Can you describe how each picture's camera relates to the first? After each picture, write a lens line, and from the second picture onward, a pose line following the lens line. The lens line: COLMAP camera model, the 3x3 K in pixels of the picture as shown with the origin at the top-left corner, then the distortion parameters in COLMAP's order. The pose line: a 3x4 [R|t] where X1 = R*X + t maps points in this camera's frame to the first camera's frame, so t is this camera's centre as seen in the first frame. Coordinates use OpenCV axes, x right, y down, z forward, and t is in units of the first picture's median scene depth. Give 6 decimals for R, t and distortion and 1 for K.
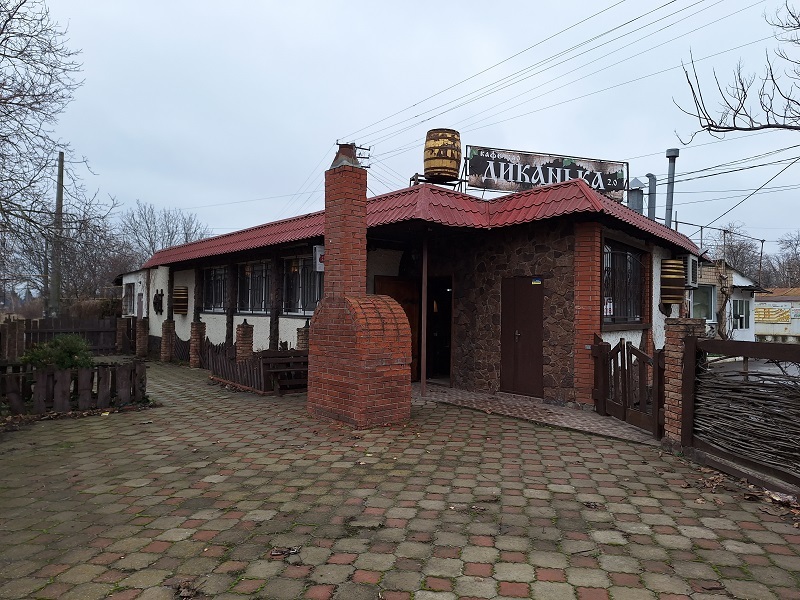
lens RADIAL K [[552.2, 0, 416.3], [0, 552.2, 302.2], [0, 0, 1]] dist [0.140526, -0.184838]
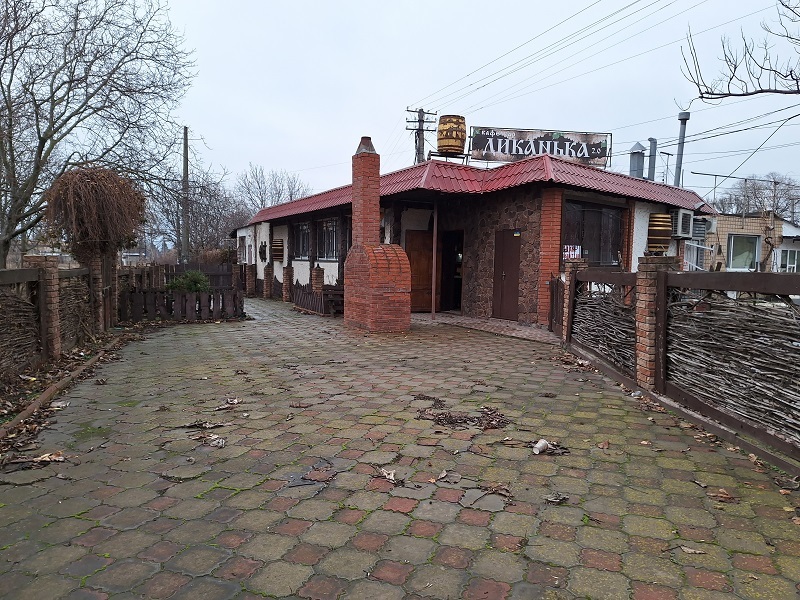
lens RADIAL K [[552.2, 0, 416.3], [0, 552.2, 302.2], [0, 0, 1]] dist [0.140526, -0.184838]
pose [[0.983470, 0.018120, -0.180163, 0.198336], [-0.002904, 0.996431, 0.084363, 0.012311], [0.181048, -0.082446, 0.980012, -0.302255]]
